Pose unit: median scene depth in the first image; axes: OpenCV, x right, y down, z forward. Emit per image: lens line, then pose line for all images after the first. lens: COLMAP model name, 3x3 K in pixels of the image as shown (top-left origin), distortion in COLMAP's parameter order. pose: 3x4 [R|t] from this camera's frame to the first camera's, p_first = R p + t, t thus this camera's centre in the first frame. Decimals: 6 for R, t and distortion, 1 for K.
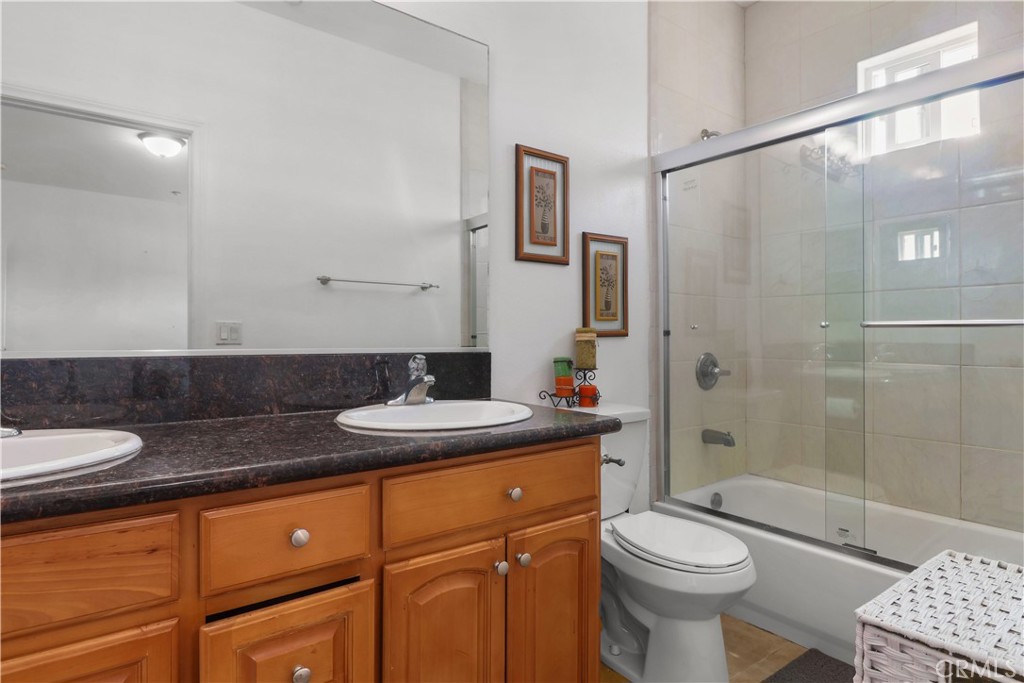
lens RADIAL K [[569.4, 0, 510.8], [0, 569.4, 337.9], [0, 0, 1]] dist [0.001908, -0.008647]
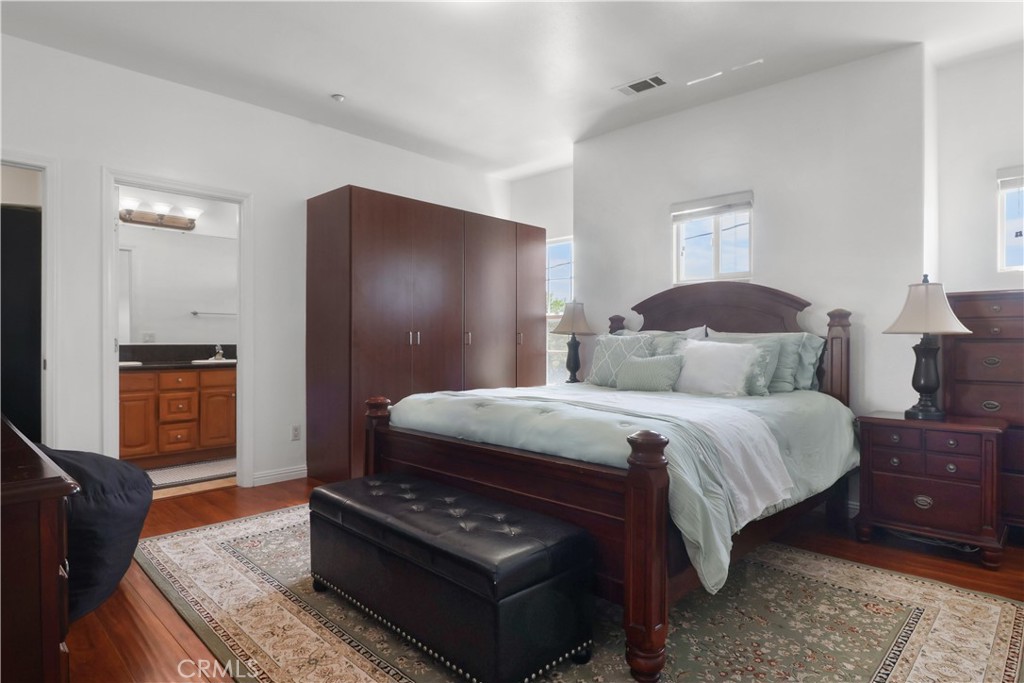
lens RADIAL K [[569.4, 0, 514.9], [0, 569.4, 341.9], [0, 0, 1]] dist [0.001908, -0.008647]
pose [[0.986144, 0.001660, 0.165884, 1.347854], [-0.002110, 0.999995, 0.002537, -0.000861], [-0.165879, -0.002852, 0.986142, -3.503522]]
